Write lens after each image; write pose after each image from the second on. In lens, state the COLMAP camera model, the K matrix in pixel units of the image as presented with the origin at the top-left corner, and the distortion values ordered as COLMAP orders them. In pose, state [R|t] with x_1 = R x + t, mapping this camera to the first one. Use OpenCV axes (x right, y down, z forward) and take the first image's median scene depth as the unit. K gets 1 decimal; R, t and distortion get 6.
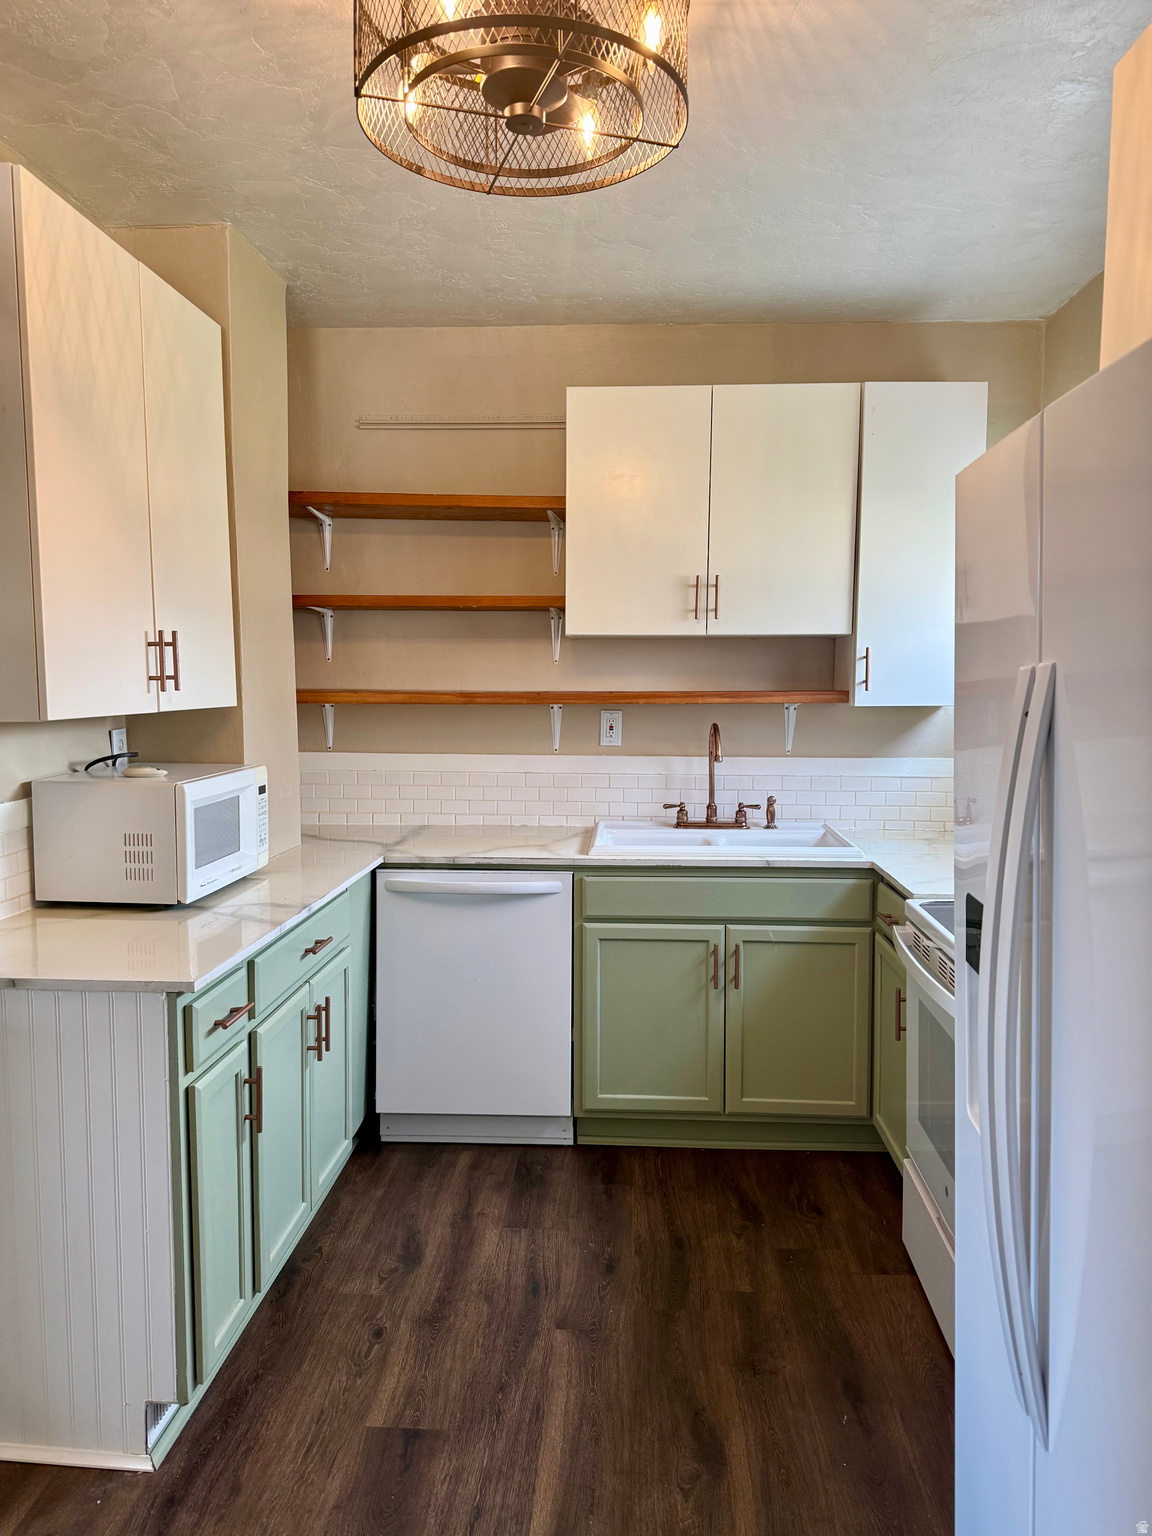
lens RADIAL K [[1093.4, 0, 576.9], [0, 1093.4, 773.4], [0, 0, 1]] dist [0.187837, -0.335055]
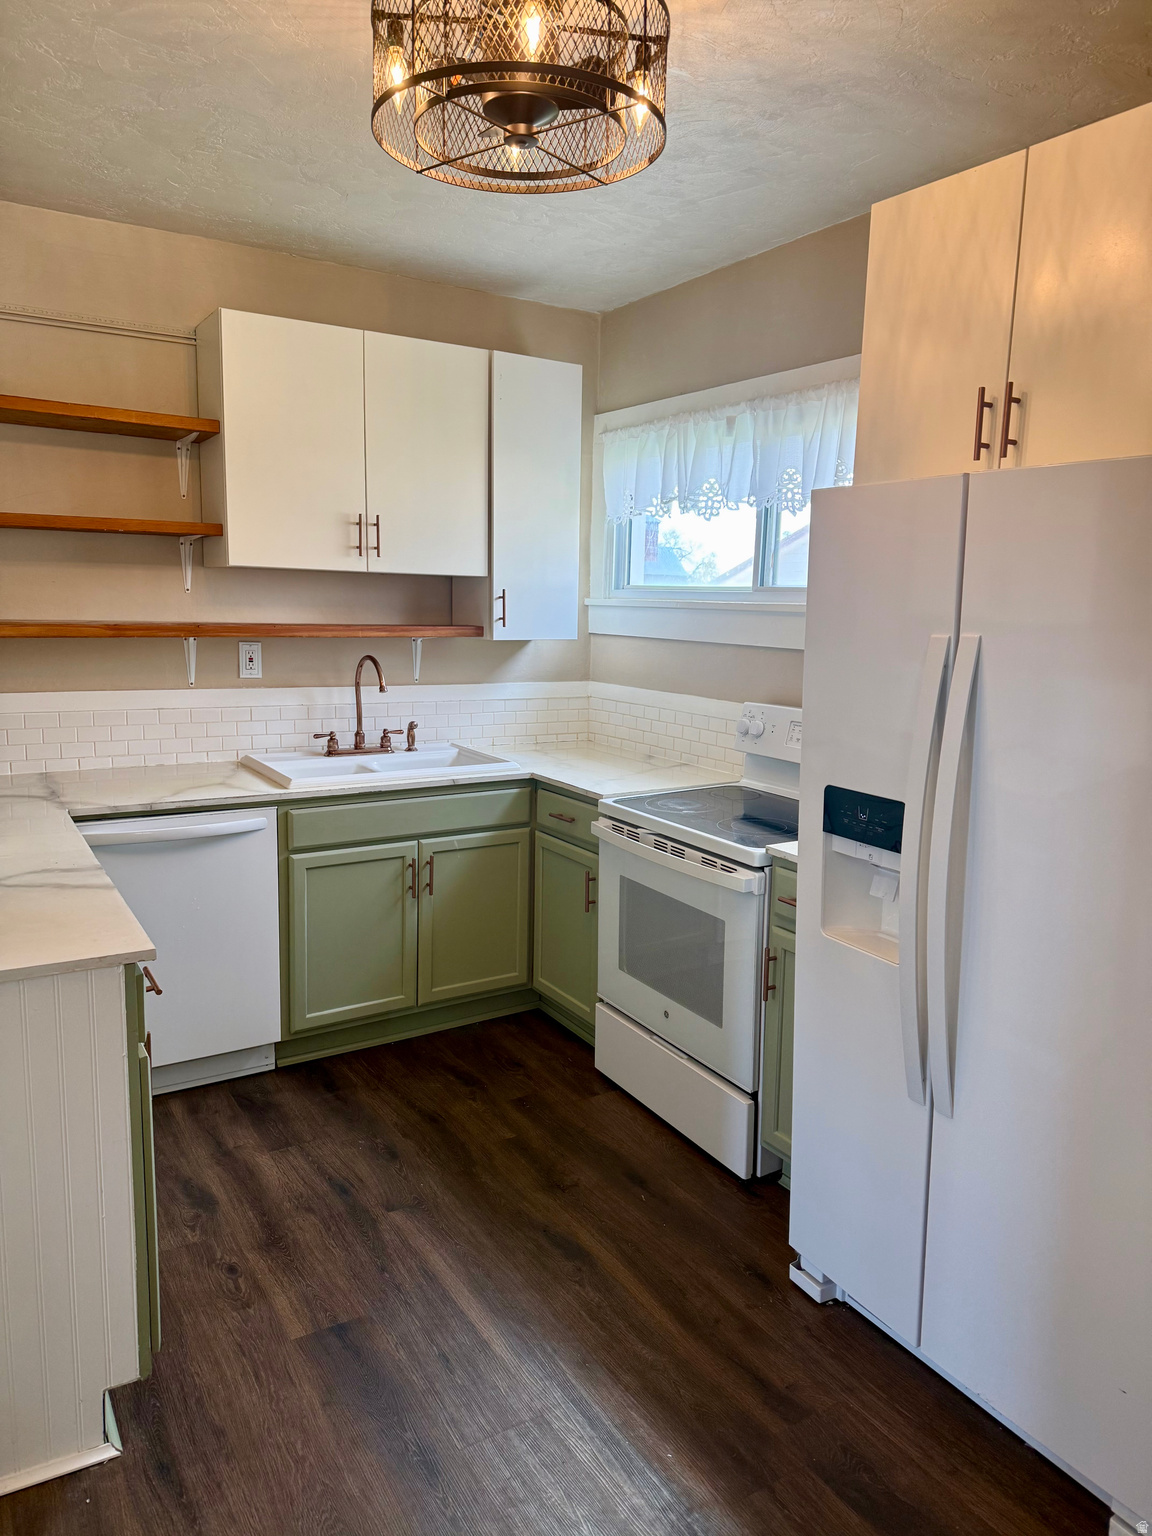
lens RADIAL K [[1093.6, 0, 576.0], [0, 1093.6, 768.0], [0, 0, 1]] dist [0.151922, -0.210457]
pose [[0.820104, -0.075783, 0.567173, -0.353104], [0.032873, 0.995794, 0.085520, -0.023613], [-0.571269, -0.051491, 0.819146, 0.008960]]
